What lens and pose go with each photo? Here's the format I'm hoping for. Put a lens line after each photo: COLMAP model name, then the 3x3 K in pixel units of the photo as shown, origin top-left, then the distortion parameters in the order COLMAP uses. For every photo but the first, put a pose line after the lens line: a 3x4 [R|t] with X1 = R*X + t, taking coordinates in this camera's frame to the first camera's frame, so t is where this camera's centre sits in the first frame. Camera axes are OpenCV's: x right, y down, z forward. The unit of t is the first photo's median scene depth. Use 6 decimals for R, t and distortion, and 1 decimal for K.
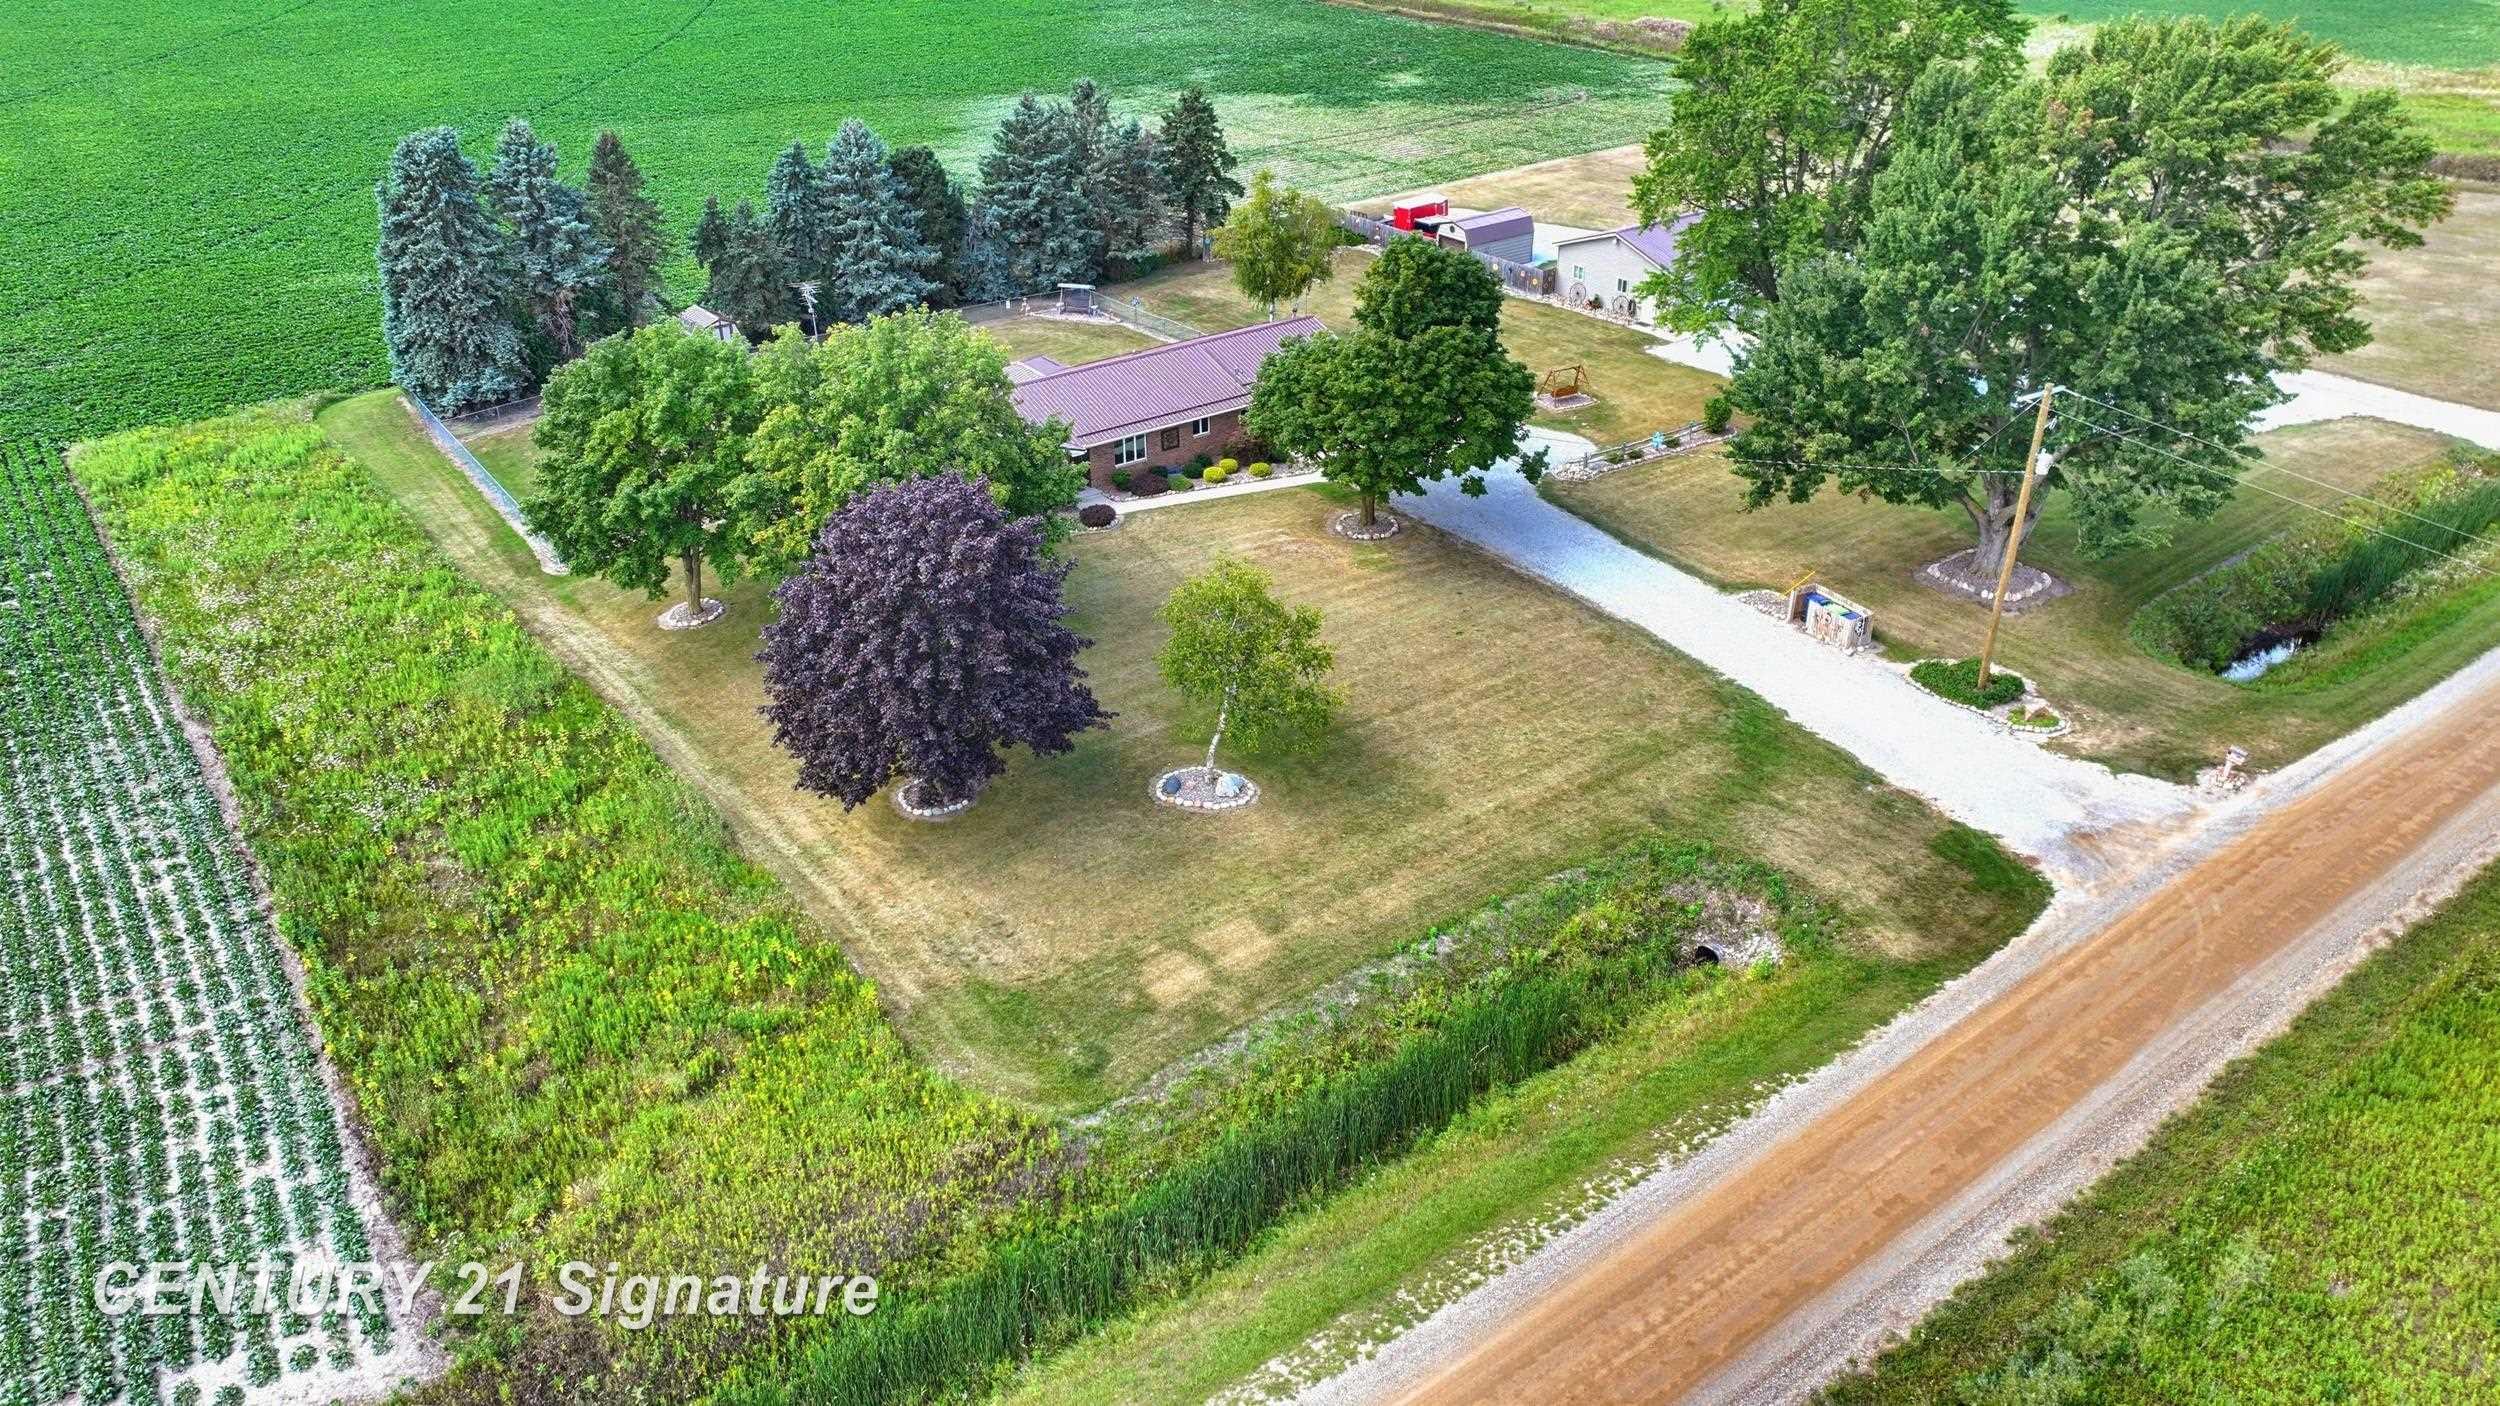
lens RADIAL K [[1747.4, 0, 1242.3], [0, 1747.4, 706.6], [0, 0, 1]] dist [0.005024, -0.001418]
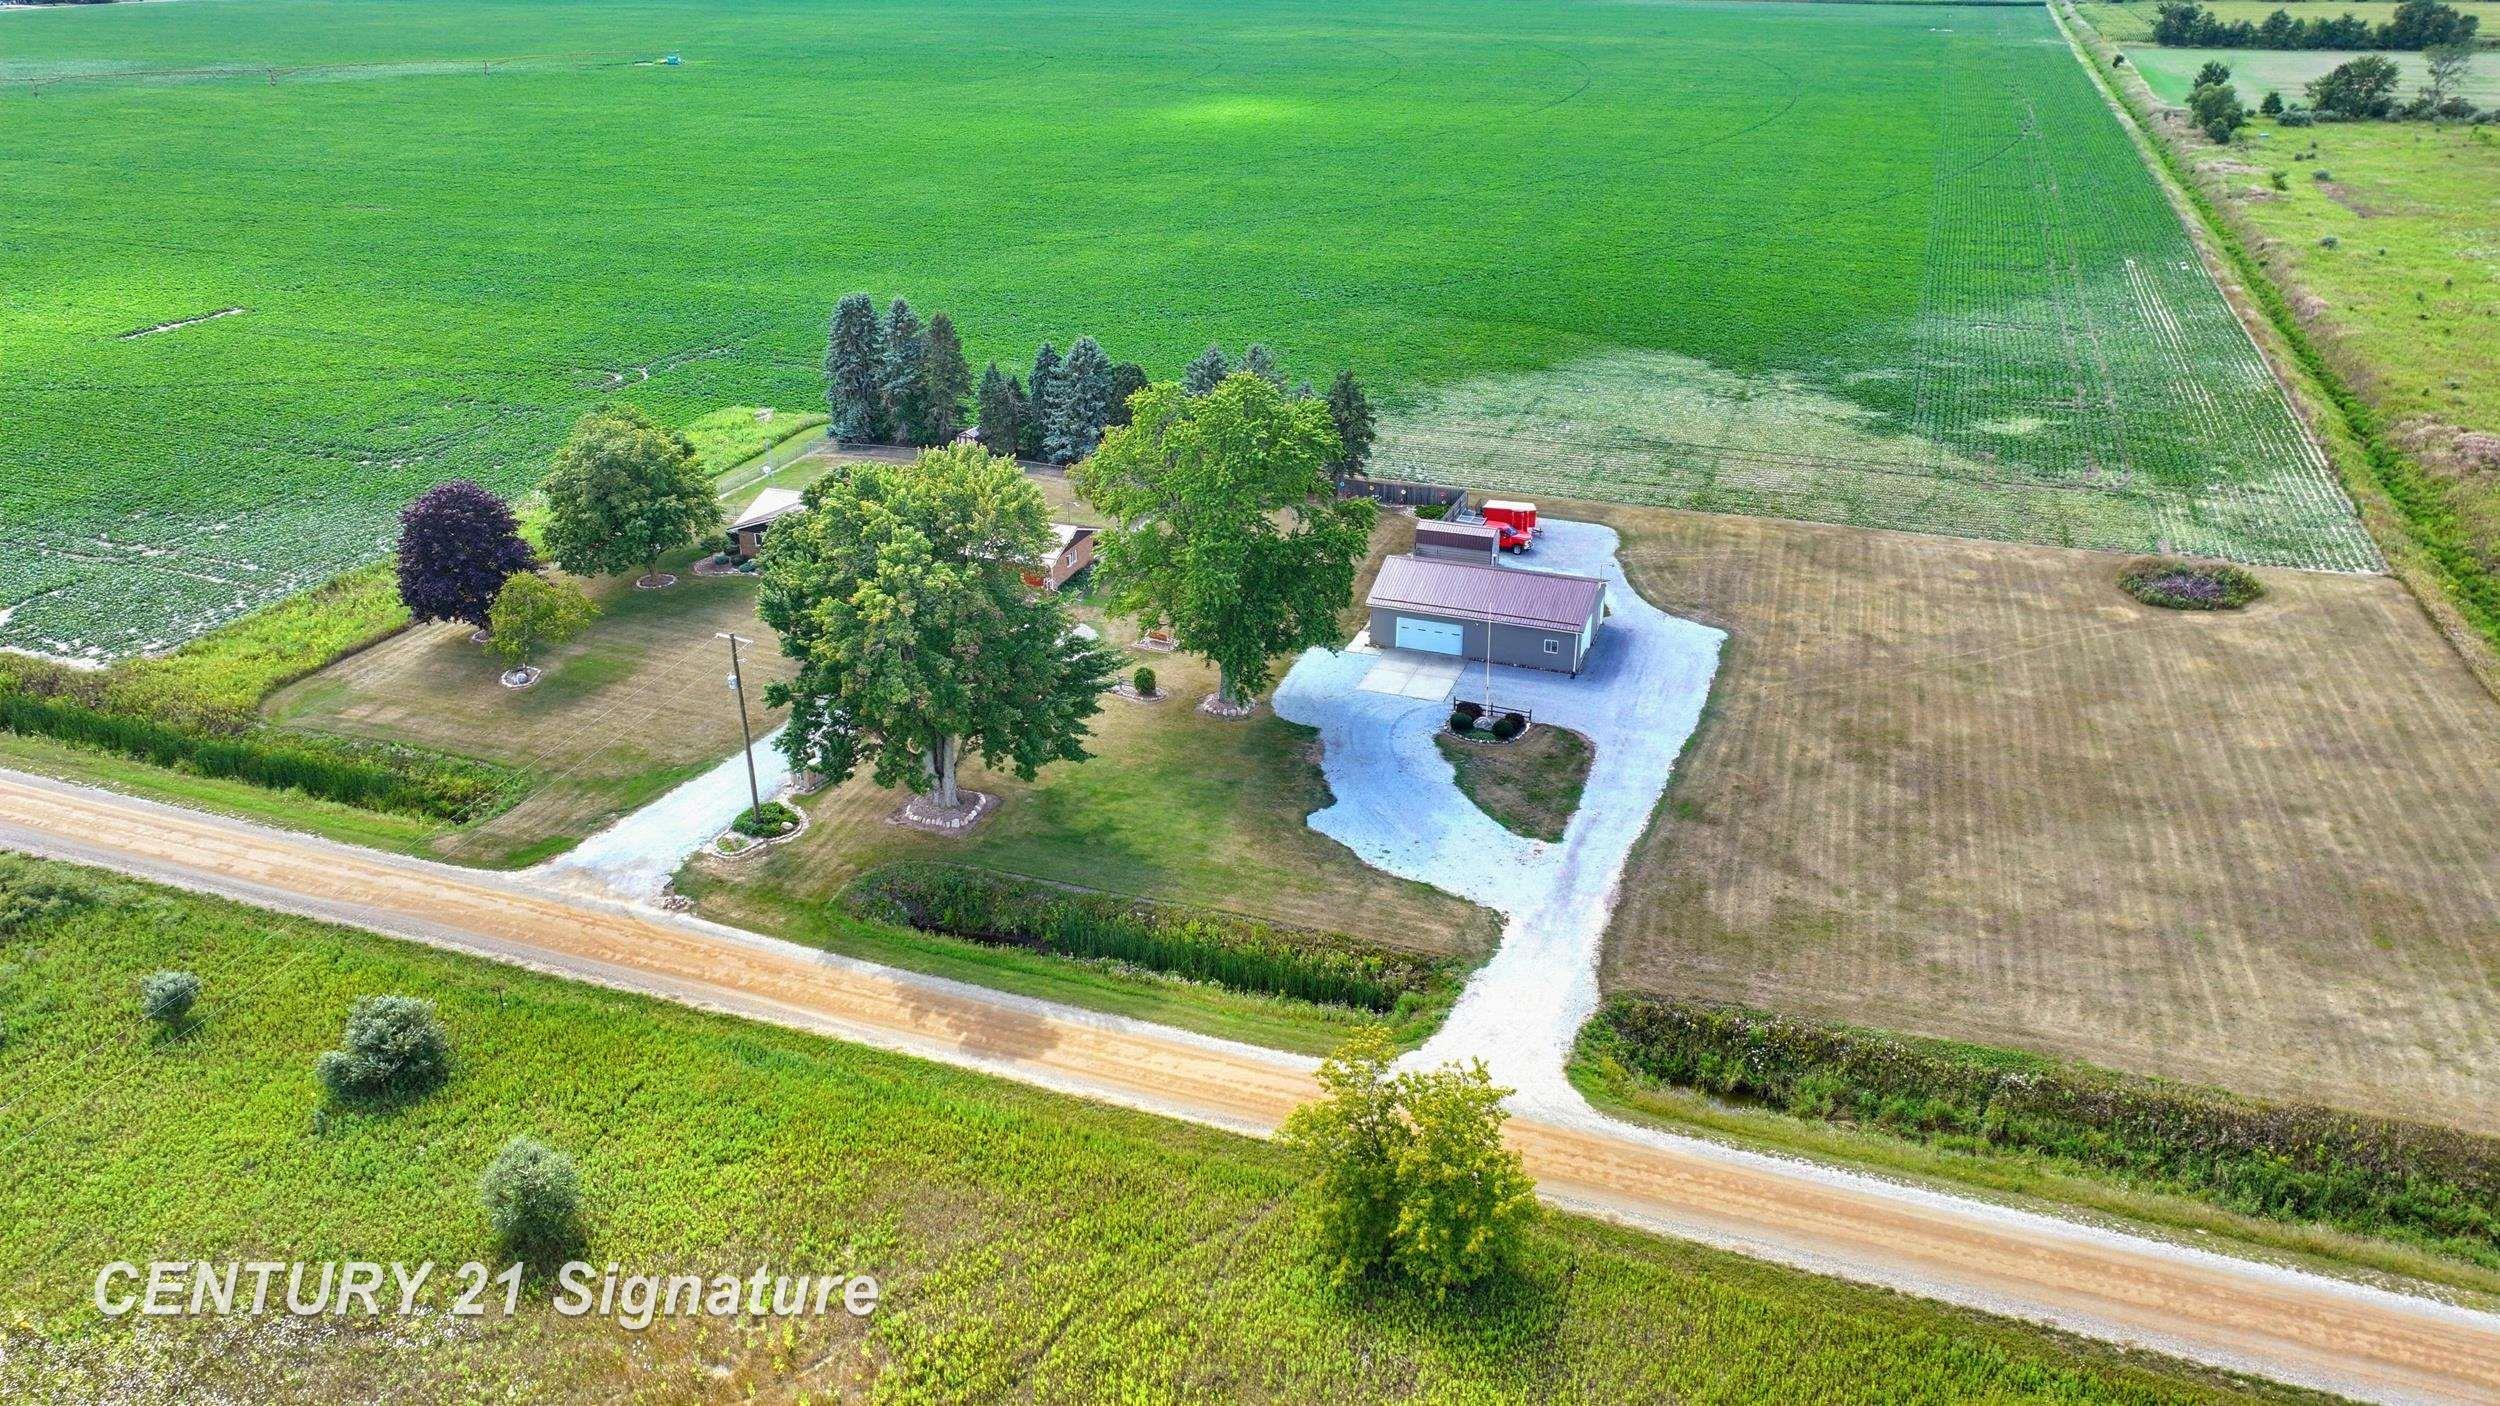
lens RADIAL K [[1747.4, 0, 1242.3], [0, 1747.4, 706.6], [0, 0, 1]] dist [0.005024, -0.001418]
pose [[0.545693, 0.362017, -0.755753, 1.940852], [-0.409370, 0.902095, 0.136530, -0.534594], [0.731187, 0.234879, 0.640466, 0.334678]]
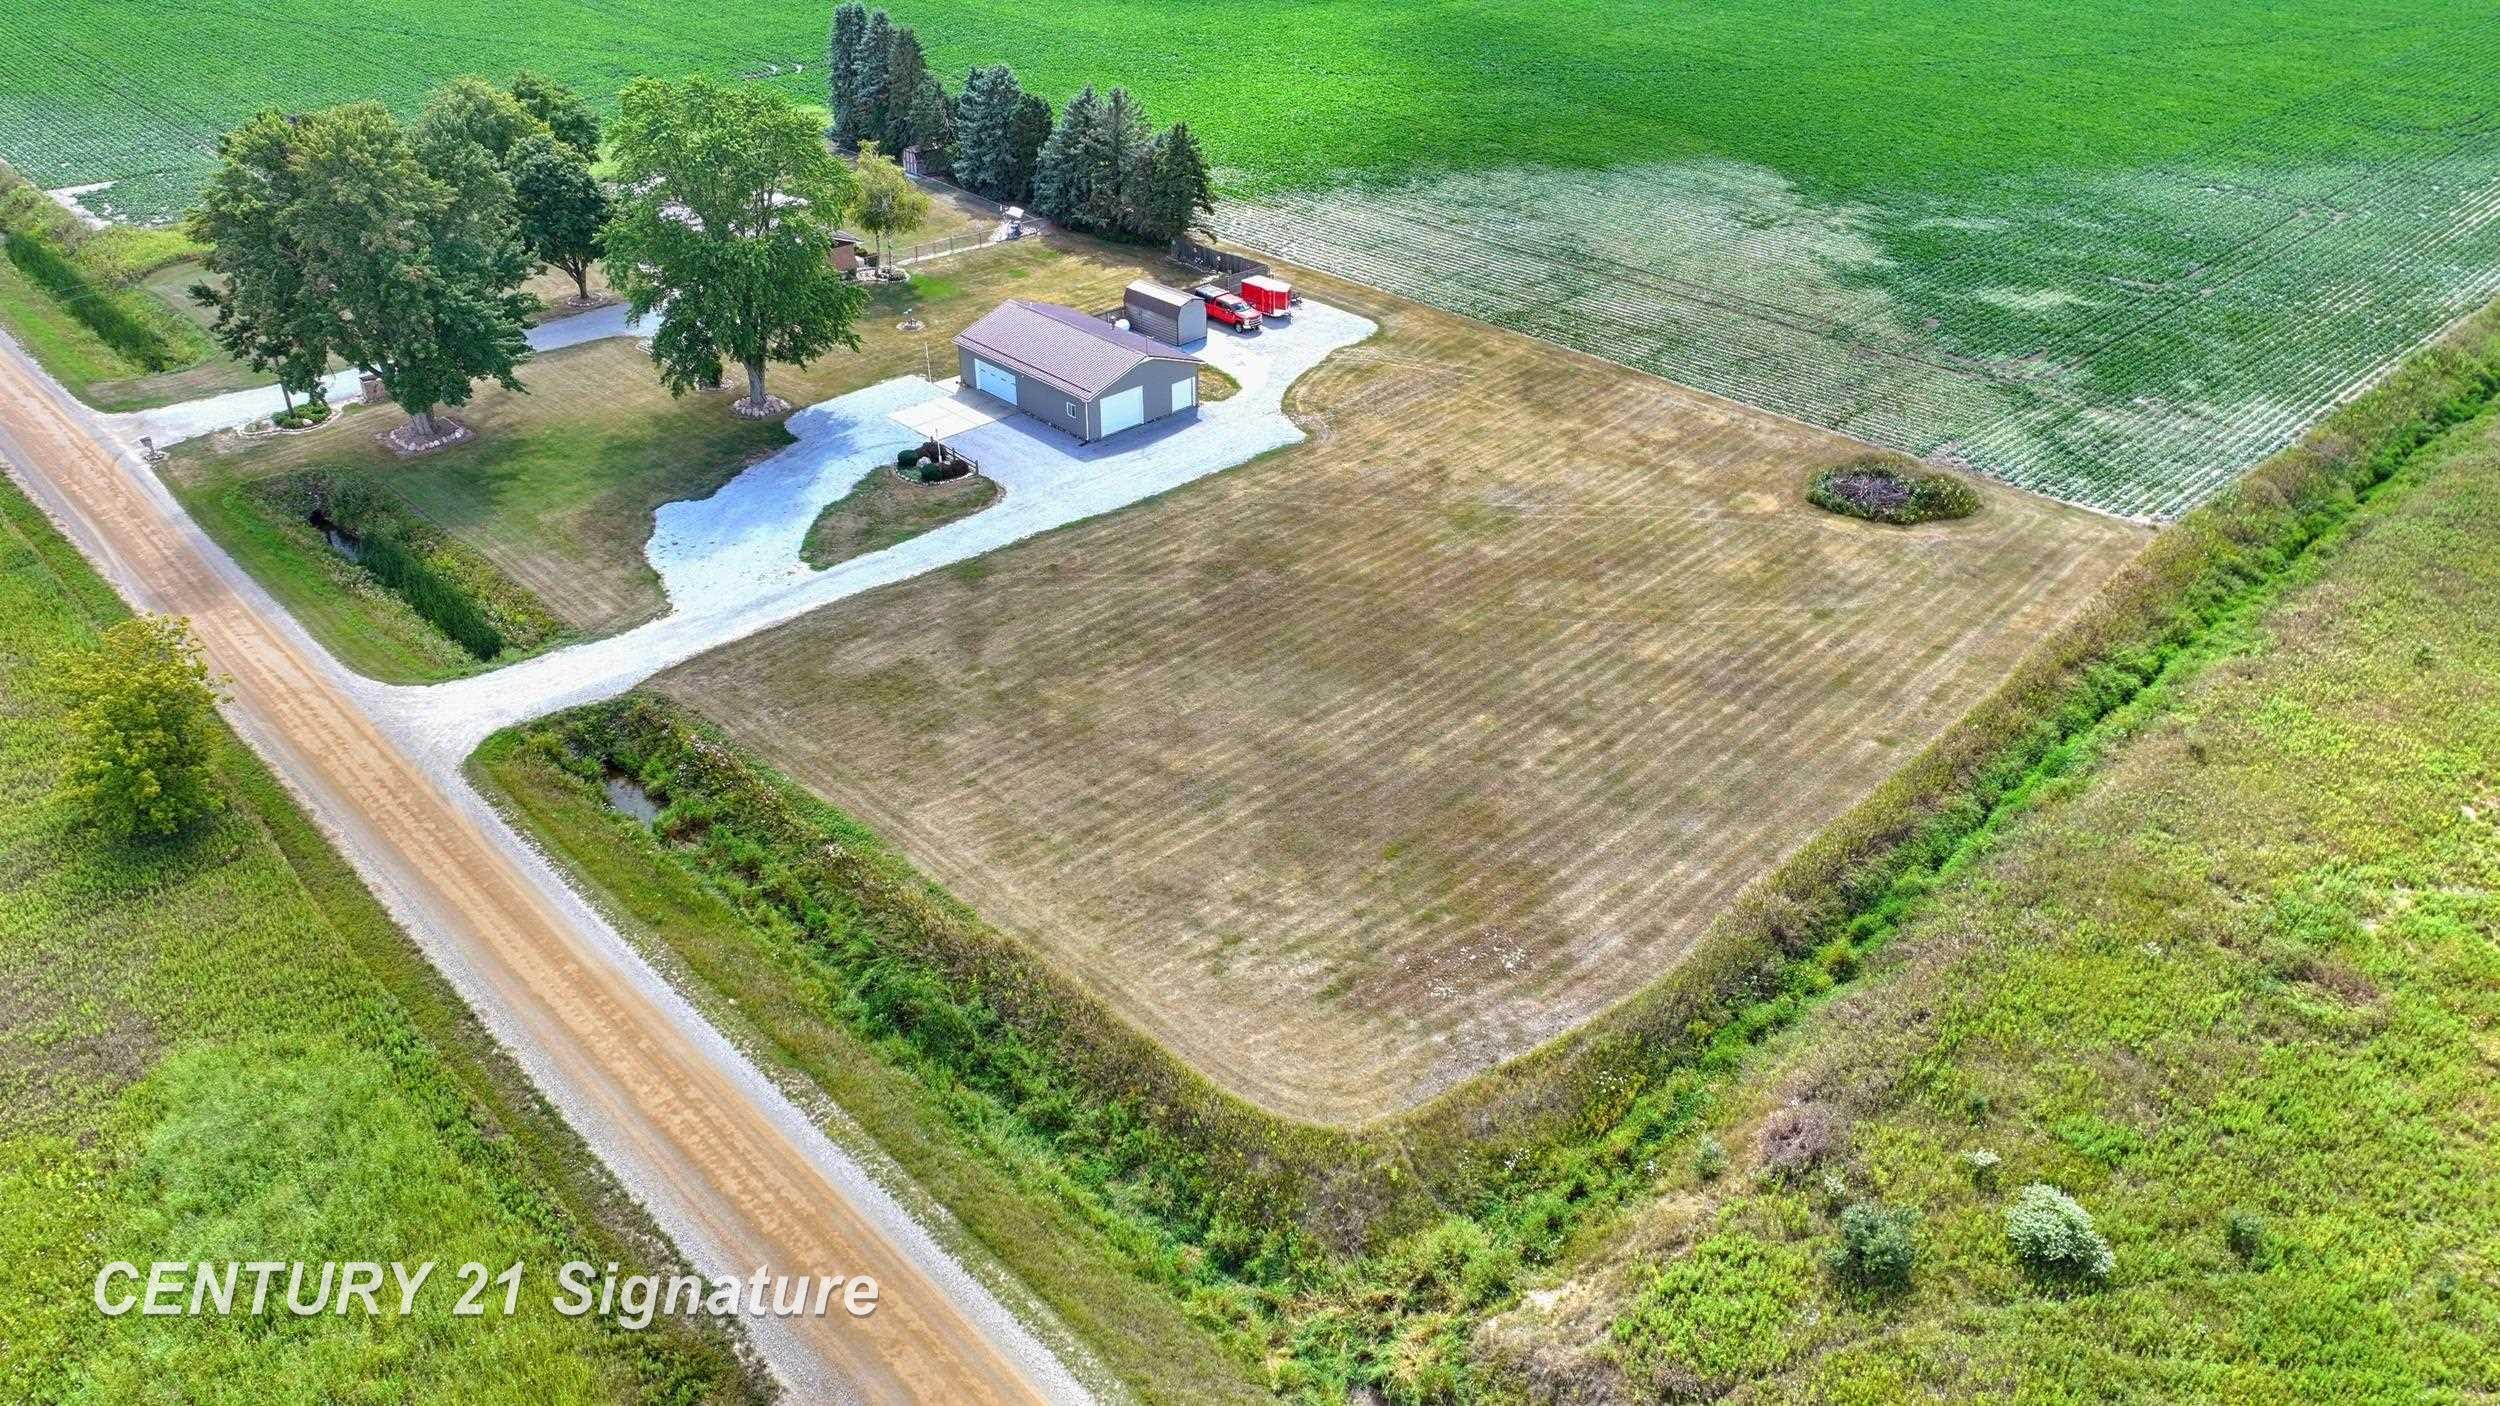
lens RADIAL K [[1747.4, 0, 1242.3], [0, 1747.4, 706.6], [0, 0, 1]] dist [0.005024, -0.001418]
pose [[0.125701, 0.534193, -0.835965, 2.446813], [-0.490719, 0.765823, 0.415584, -1.122538], [0.862203, 0.357985, 0.358404, 1.431018]]
